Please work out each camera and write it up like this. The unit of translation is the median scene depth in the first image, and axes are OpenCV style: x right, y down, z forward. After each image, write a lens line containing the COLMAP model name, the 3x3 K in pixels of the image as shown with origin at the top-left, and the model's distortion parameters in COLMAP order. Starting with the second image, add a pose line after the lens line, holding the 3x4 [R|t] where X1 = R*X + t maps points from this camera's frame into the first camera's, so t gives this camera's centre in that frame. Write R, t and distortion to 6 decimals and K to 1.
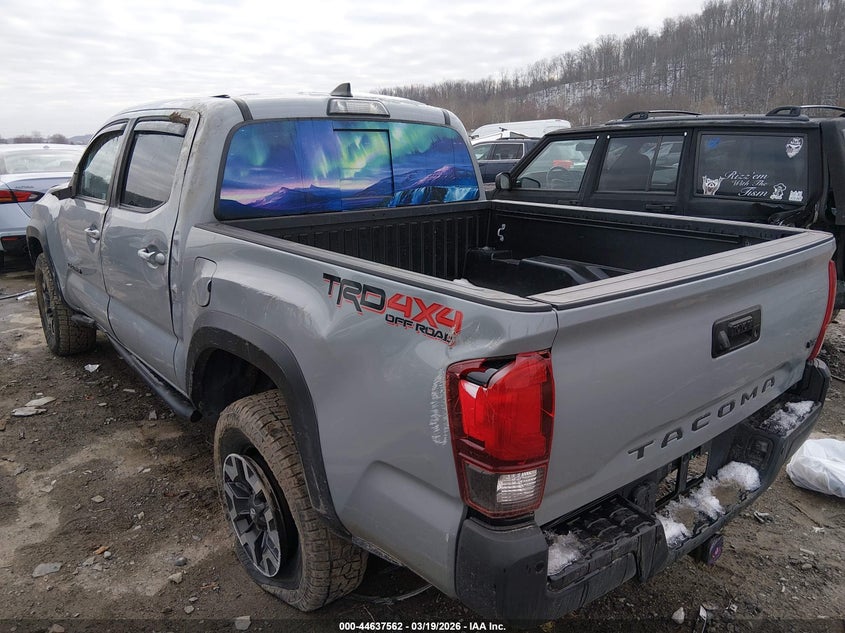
lens RADIAL K [[669.2, 0, 422.5], [0, 669.2, 316.5], [0, 0, 1]] dist [-0.005716, -0.002806]
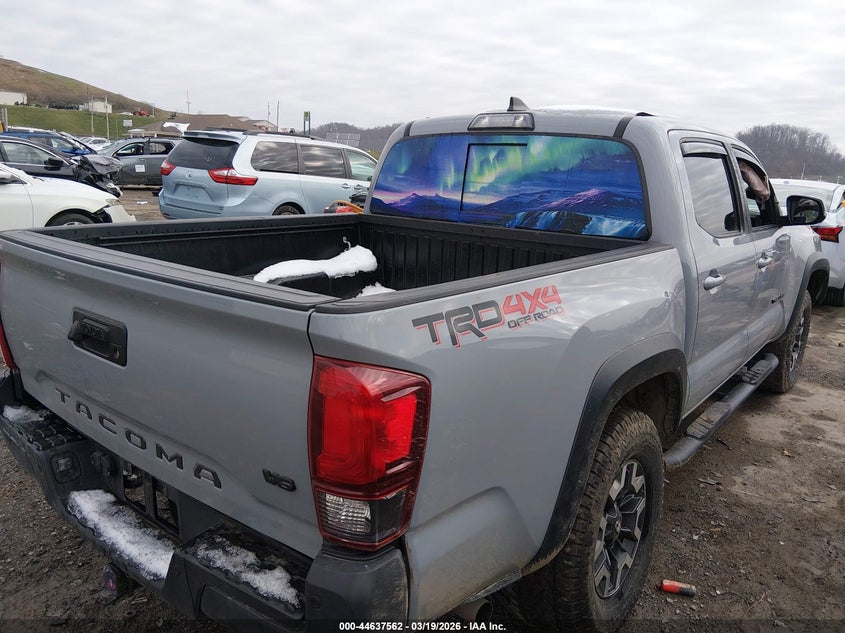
lens RADIAL K [[669.2, 0, 422.5], [0, 669.2, 316.5], [0, 0, 1]] dist [-0.005716, -0.002806]
pose [[0.140260, 0.220114, -0.965338, 0.886622], [-0.283495, 0.943084, 0.173849, -0.181488], [0.948661, 0.249284, 0.194678, 0.771785]]
